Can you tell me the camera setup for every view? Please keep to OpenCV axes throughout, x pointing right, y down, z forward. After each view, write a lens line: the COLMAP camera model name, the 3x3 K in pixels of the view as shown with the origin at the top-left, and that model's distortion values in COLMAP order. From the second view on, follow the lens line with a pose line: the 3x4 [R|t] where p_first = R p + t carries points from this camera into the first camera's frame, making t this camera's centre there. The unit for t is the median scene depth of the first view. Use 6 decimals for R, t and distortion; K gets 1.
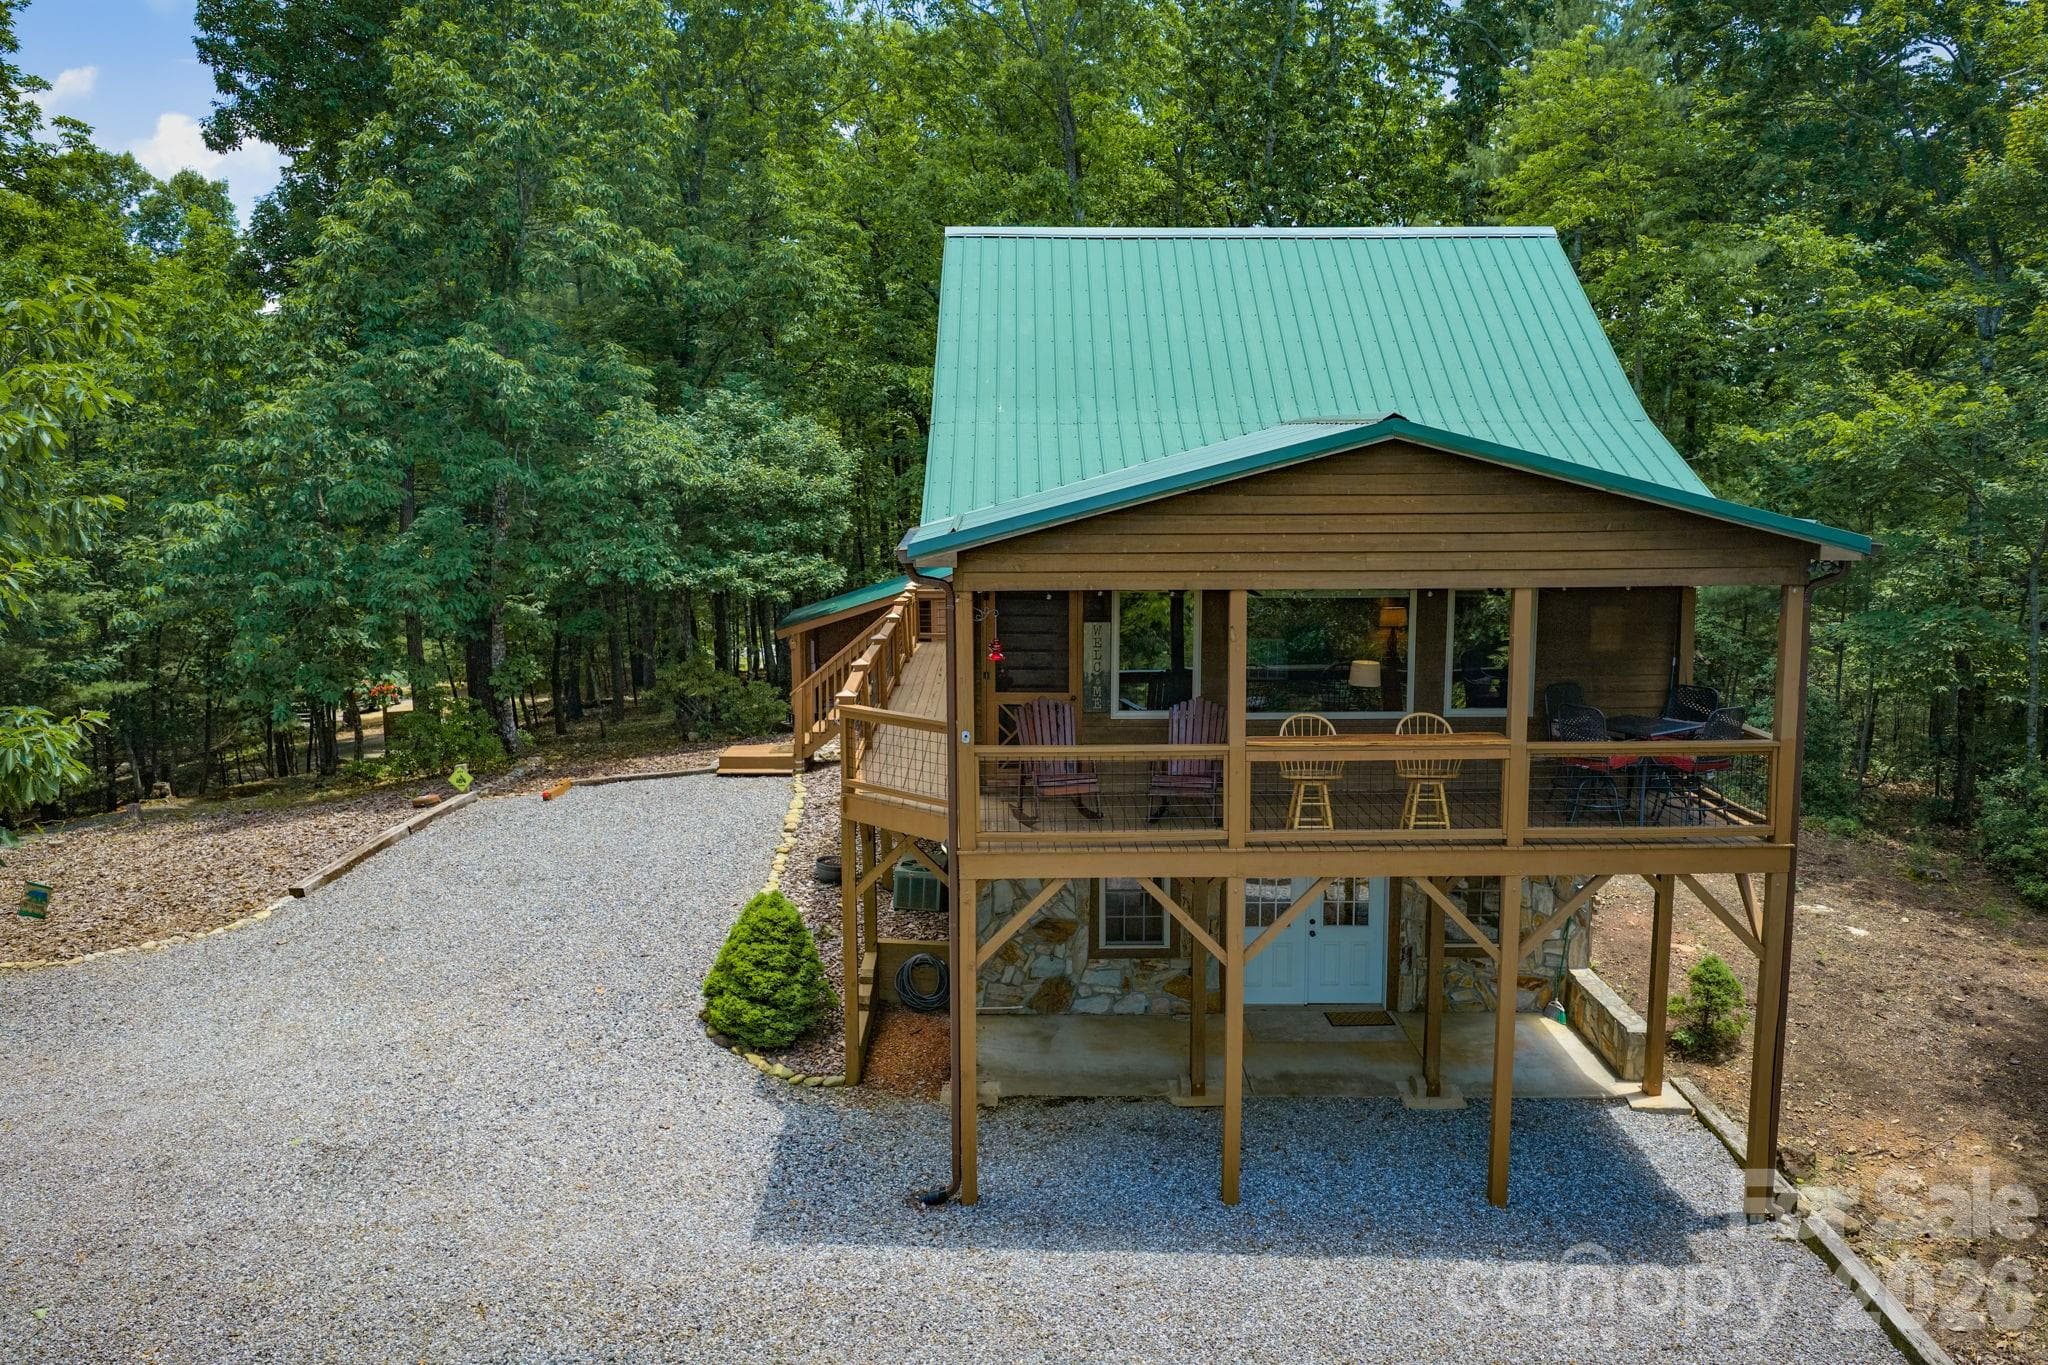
lens RADIAL K [[1619.7, 0, 1024.0], [0, 1619.7, 682.5], [0, 0, 1]] dist [-0.002576, -0.005376]
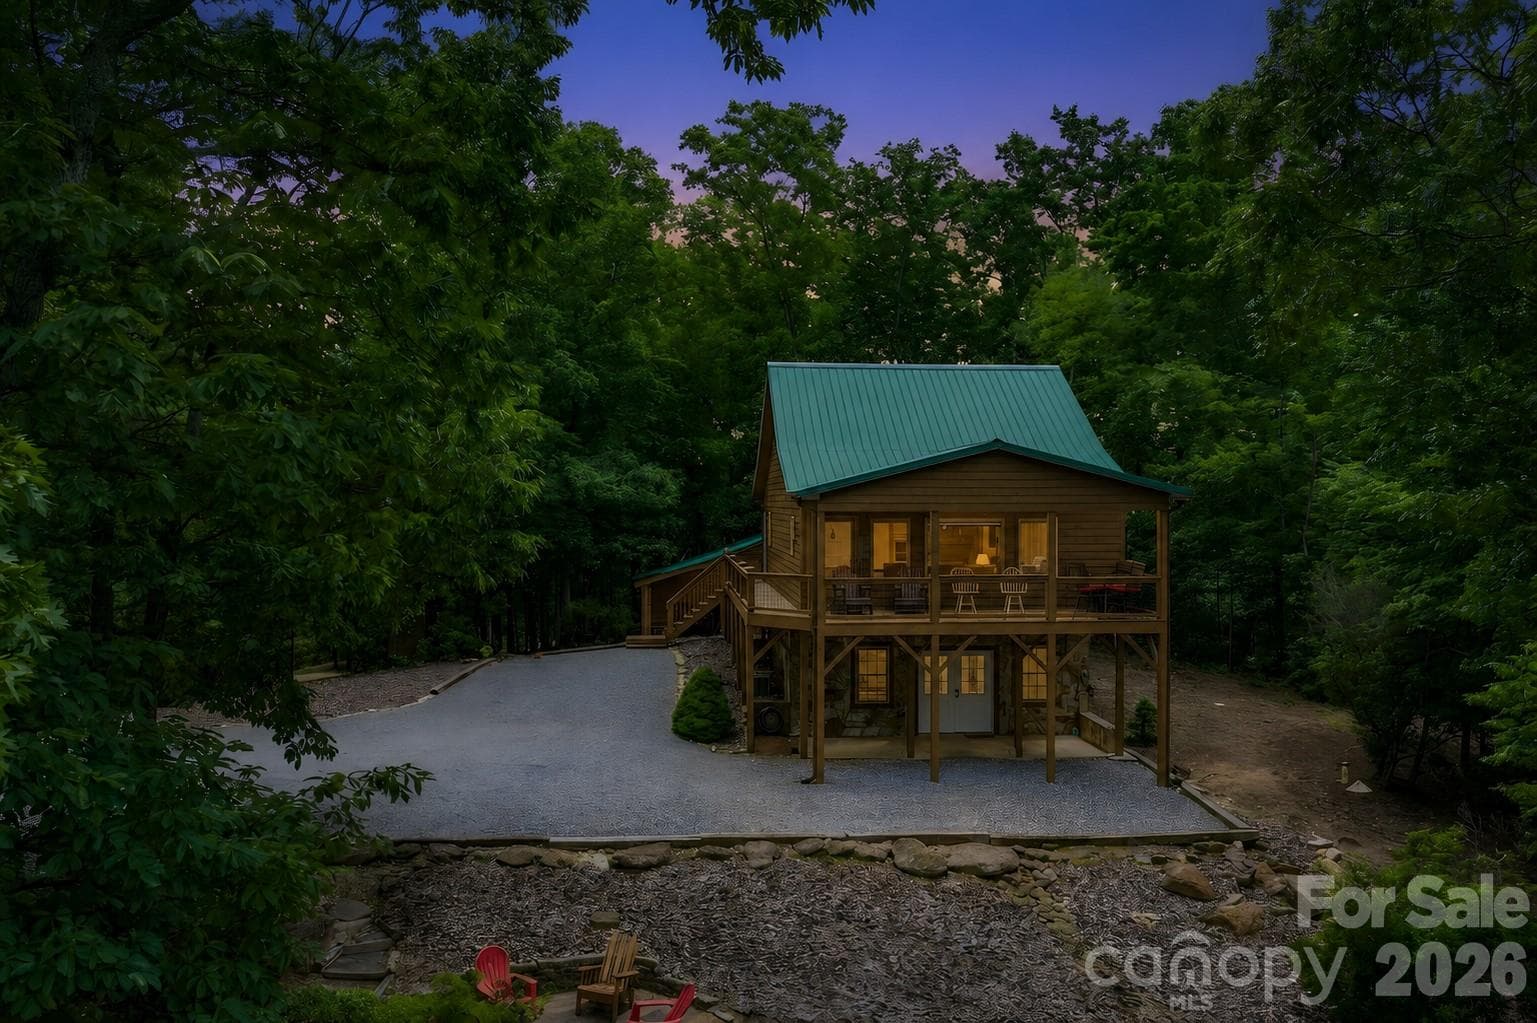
lens RADIAL K [[1215.6, 0, 768.5], [0, 1215.6, 511.5], [0, 0, 1]] dist [-0.002576, -0.005376]
pose [[0.997552, 0.003169, 0.069853, -0.171068], [0.007346, 0.988695, -0.149763, 0.152554], [-0.069538, 0.149909, 0.986251, -0.546116]]
